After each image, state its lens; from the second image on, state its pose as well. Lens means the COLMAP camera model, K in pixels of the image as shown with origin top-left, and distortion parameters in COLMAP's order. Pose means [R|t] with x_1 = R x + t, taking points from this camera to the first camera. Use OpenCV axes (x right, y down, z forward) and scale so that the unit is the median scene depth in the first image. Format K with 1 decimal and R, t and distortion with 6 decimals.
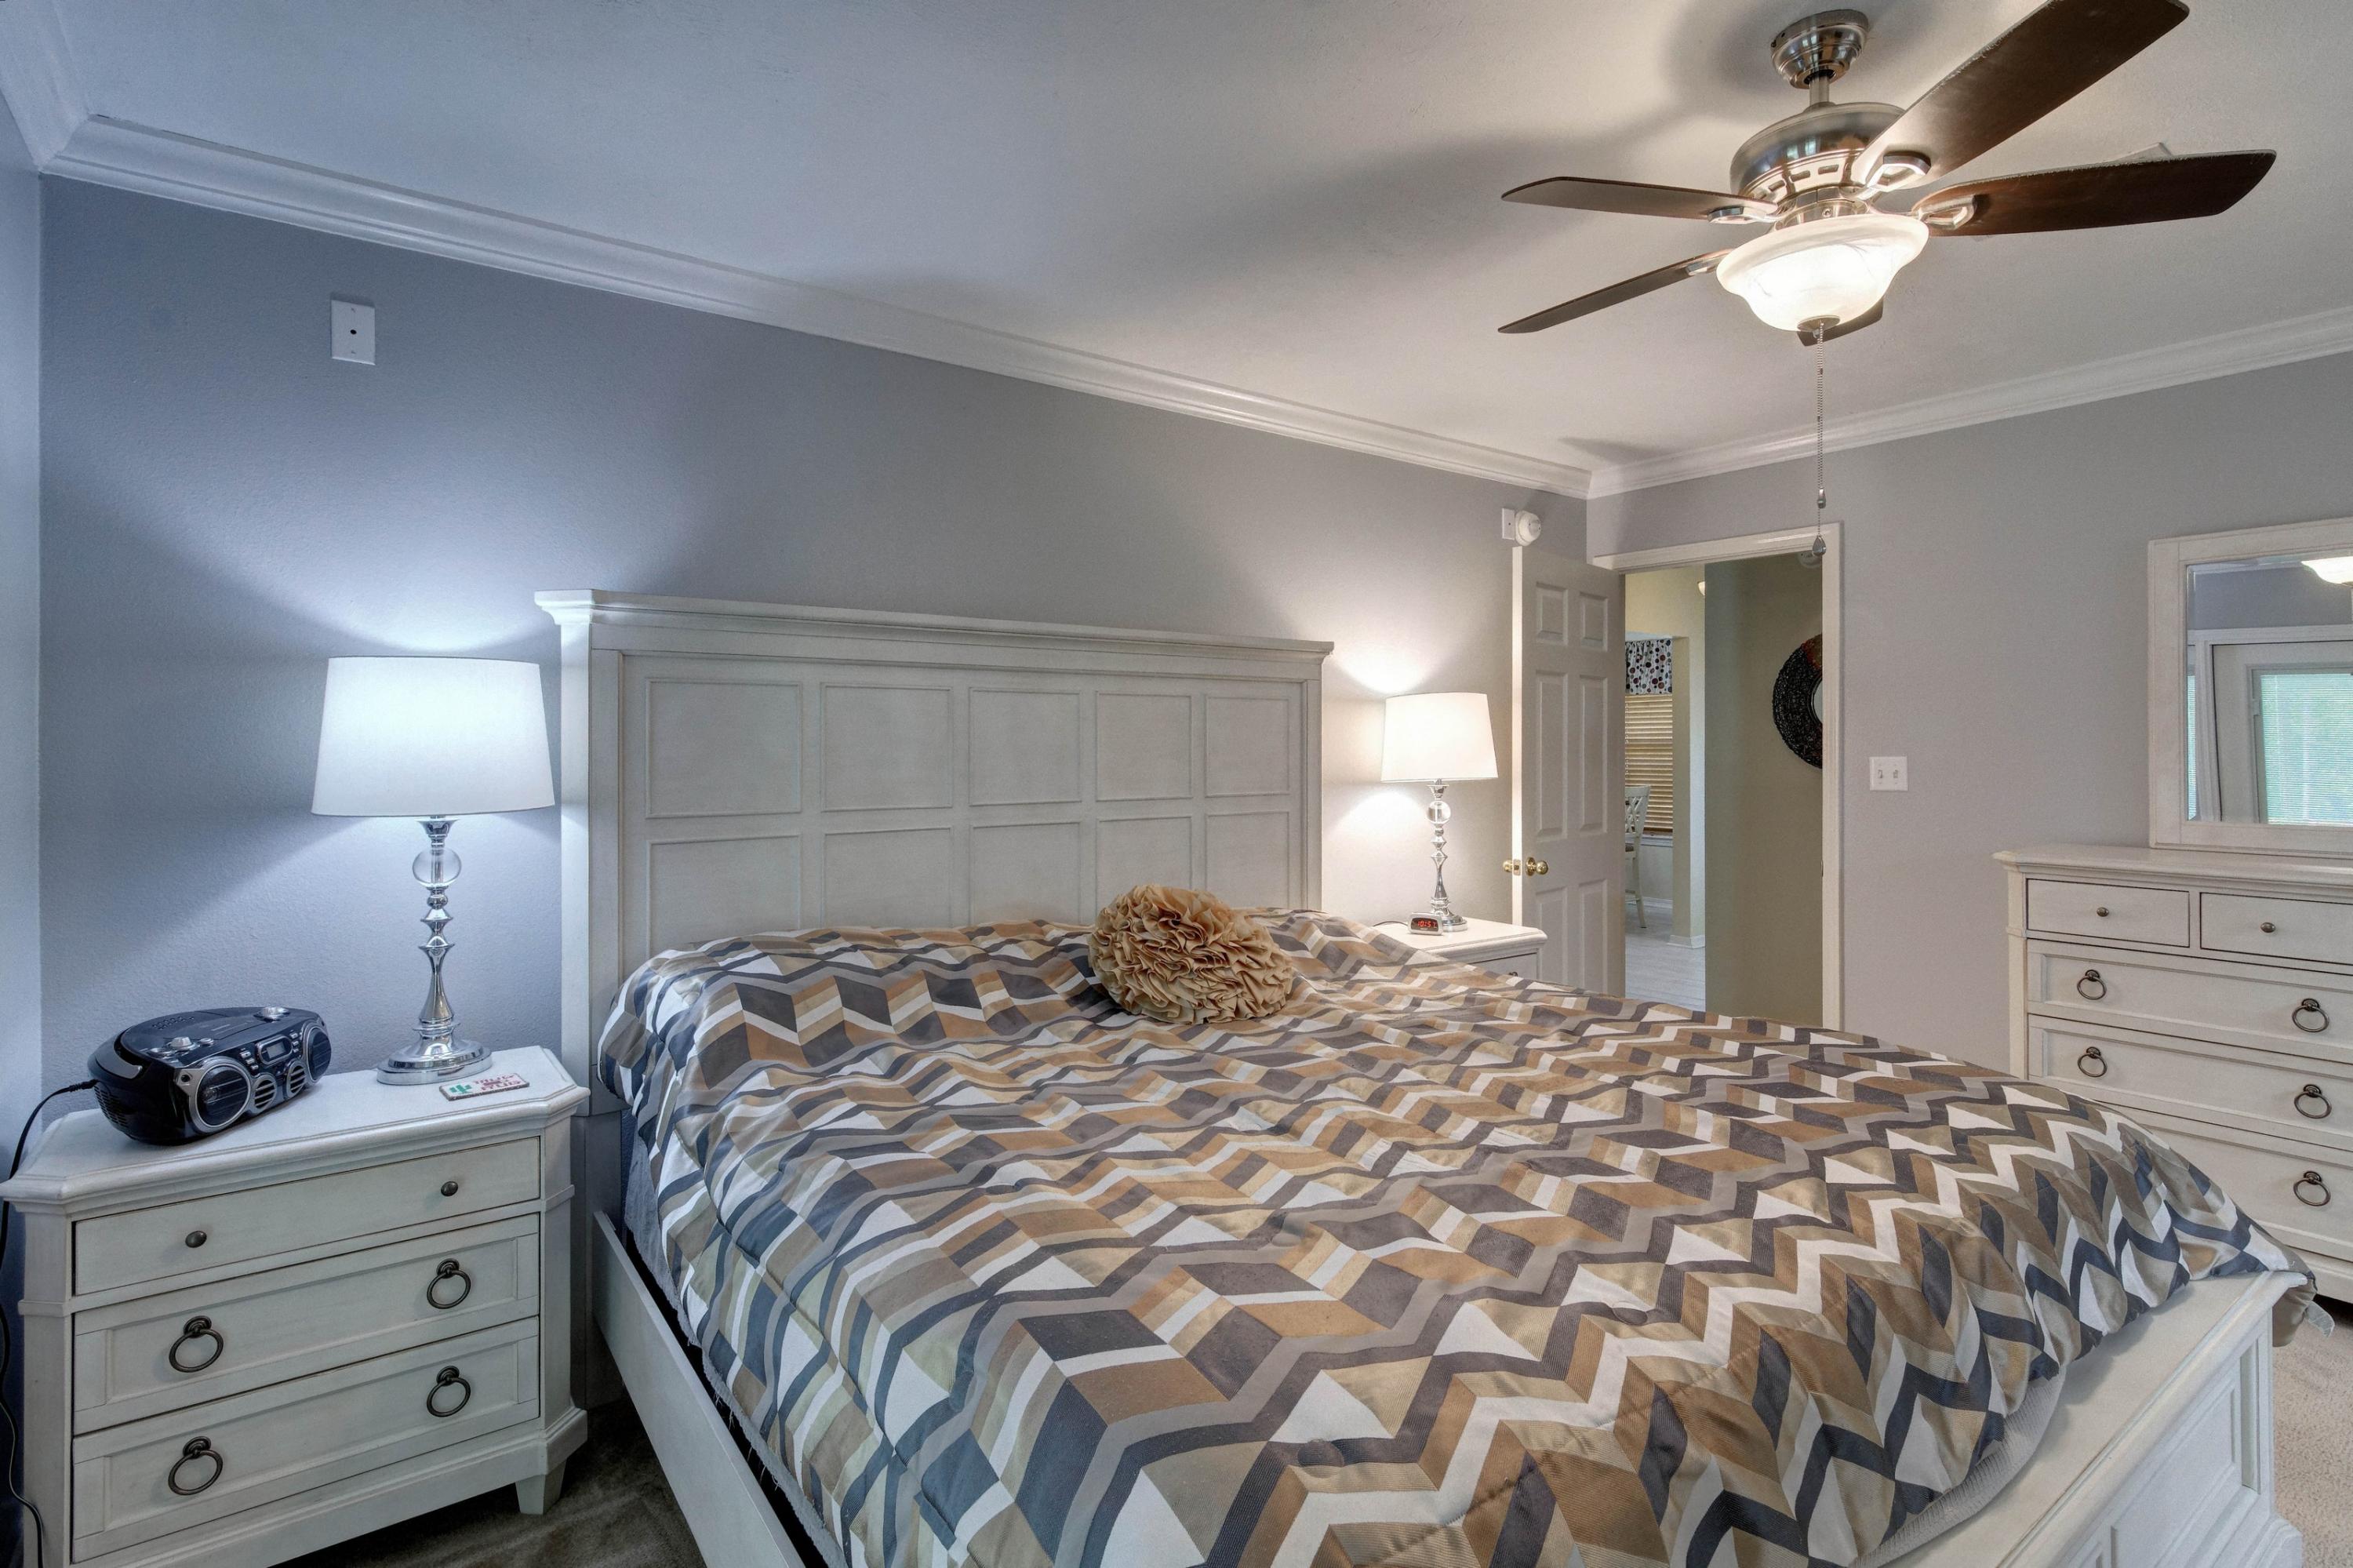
lens RADIAL K [[1132.9, 0, 1180.4], [0, 1132.9, 767.1], [0, 0, 1]] dist [0.000971, 0.000312]
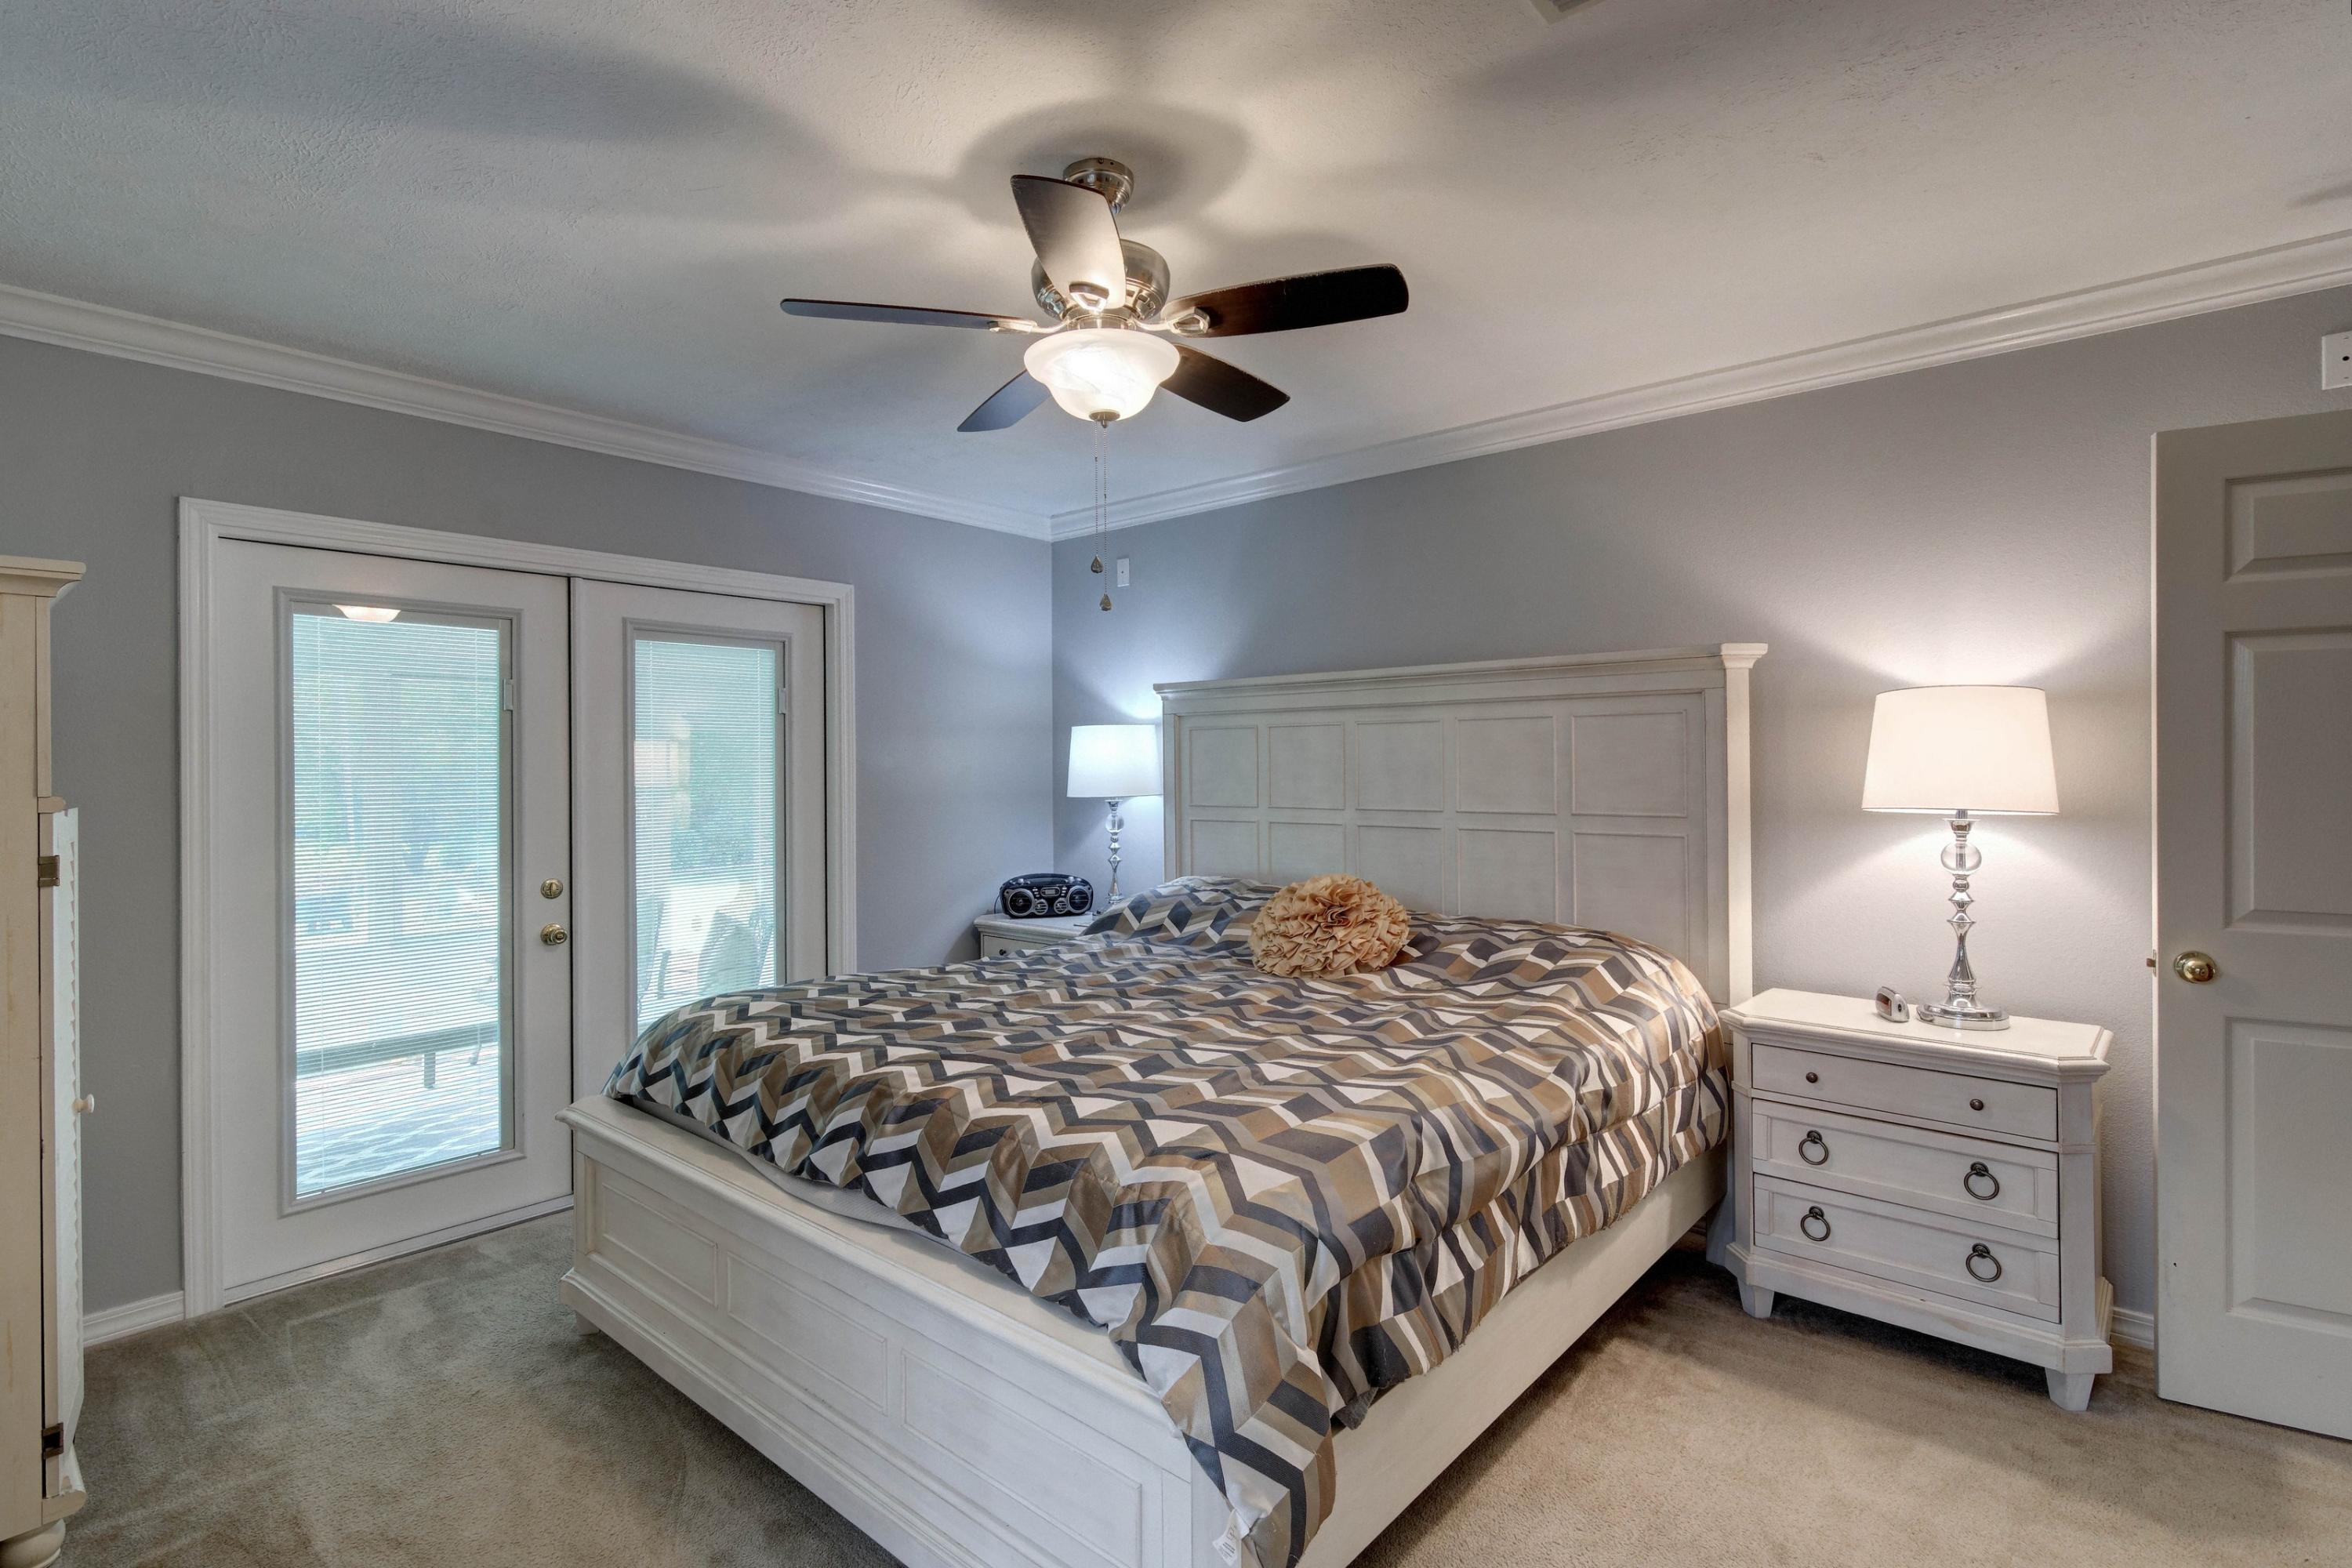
lens RADIAL K [[1132.3, 0, 1179.9], [0, 1132.3, 767.1], [0, 0, 1]] dist [0.000971, 0.000312]
pose [[0.205182, -0.004859, -0.978712, 1.035851], [-0.018984, 0.999780, -0.008943, -0.000163], [0.978540, 0.020415, 0.205044, 0.489950]]
